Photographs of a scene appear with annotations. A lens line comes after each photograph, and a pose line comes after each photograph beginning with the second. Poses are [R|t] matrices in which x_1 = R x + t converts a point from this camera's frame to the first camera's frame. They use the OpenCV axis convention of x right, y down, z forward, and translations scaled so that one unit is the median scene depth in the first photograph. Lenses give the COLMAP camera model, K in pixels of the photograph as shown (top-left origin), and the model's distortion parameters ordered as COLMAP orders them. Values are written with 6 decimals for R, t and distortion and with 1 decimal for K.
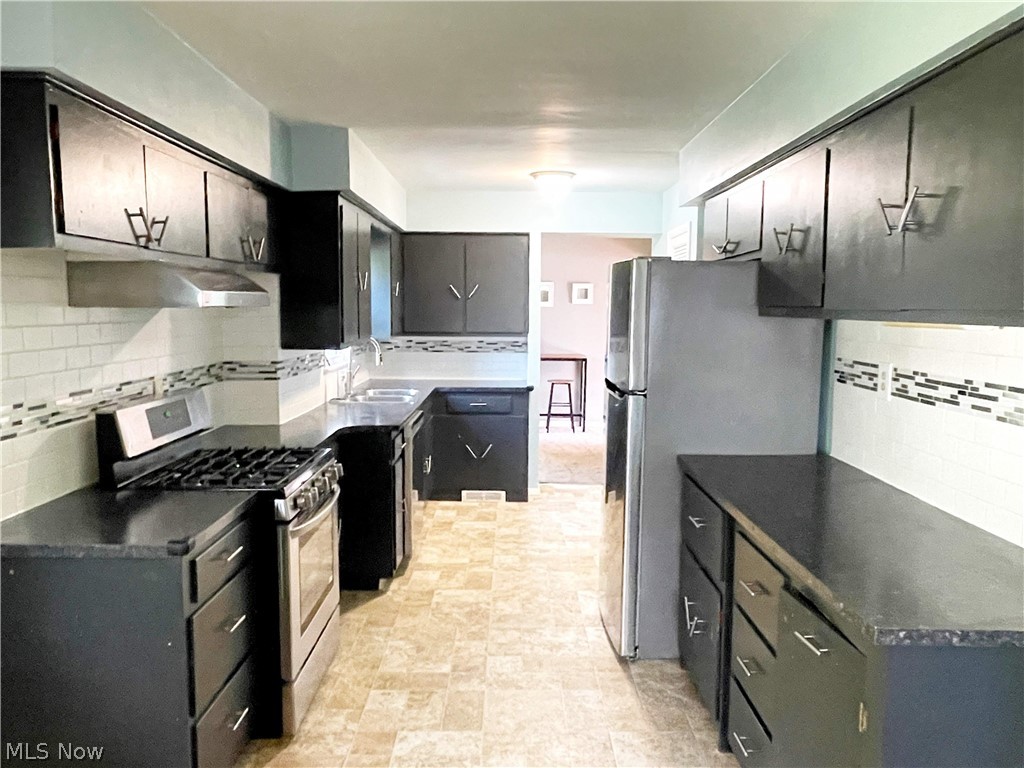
lens RADIAL K [[769.0, 0, 511.2], [0, 769.0, 385.6], [0, 0, 1]] dist [0.003454, -0.006868]
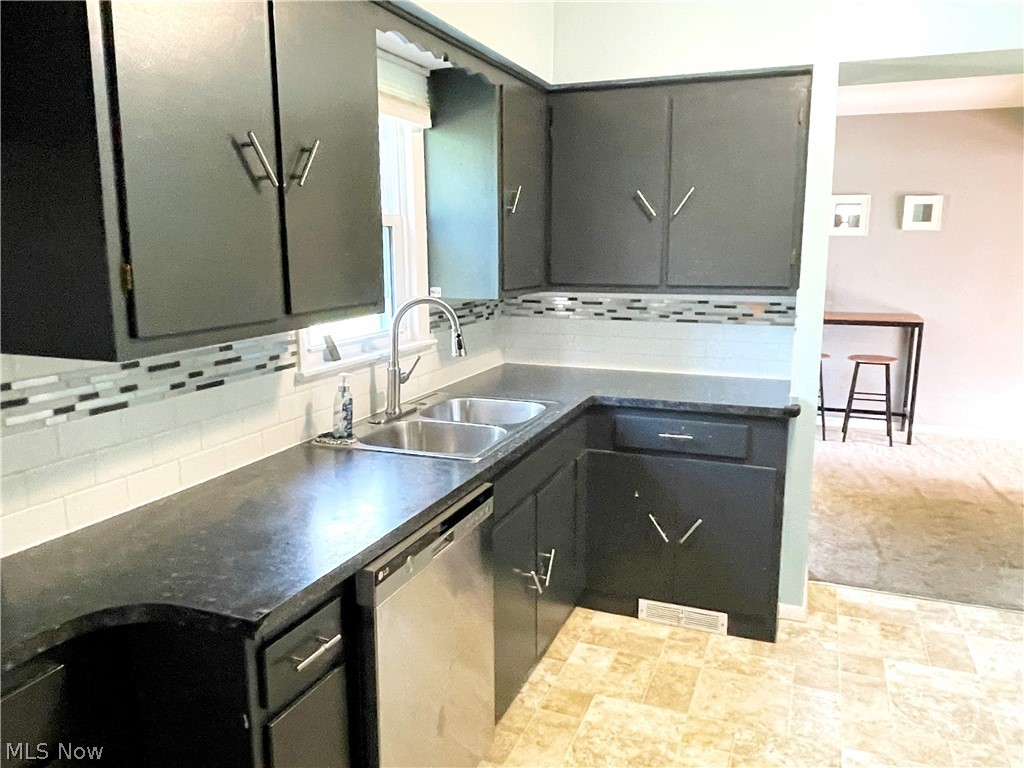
lens RADIAL K [[769.0, 0, 514.2], [0, 769.0, 380.3], [0, 0, 1]] dist [0.003454, -0.006868]
pose [[0.929735, 0.055636, -0.364002, 0.033509], [-0.027661, 0.996279, 0.081626, -0.043757], [0.367189, -0.065822, 0.927814, 0.469110]]
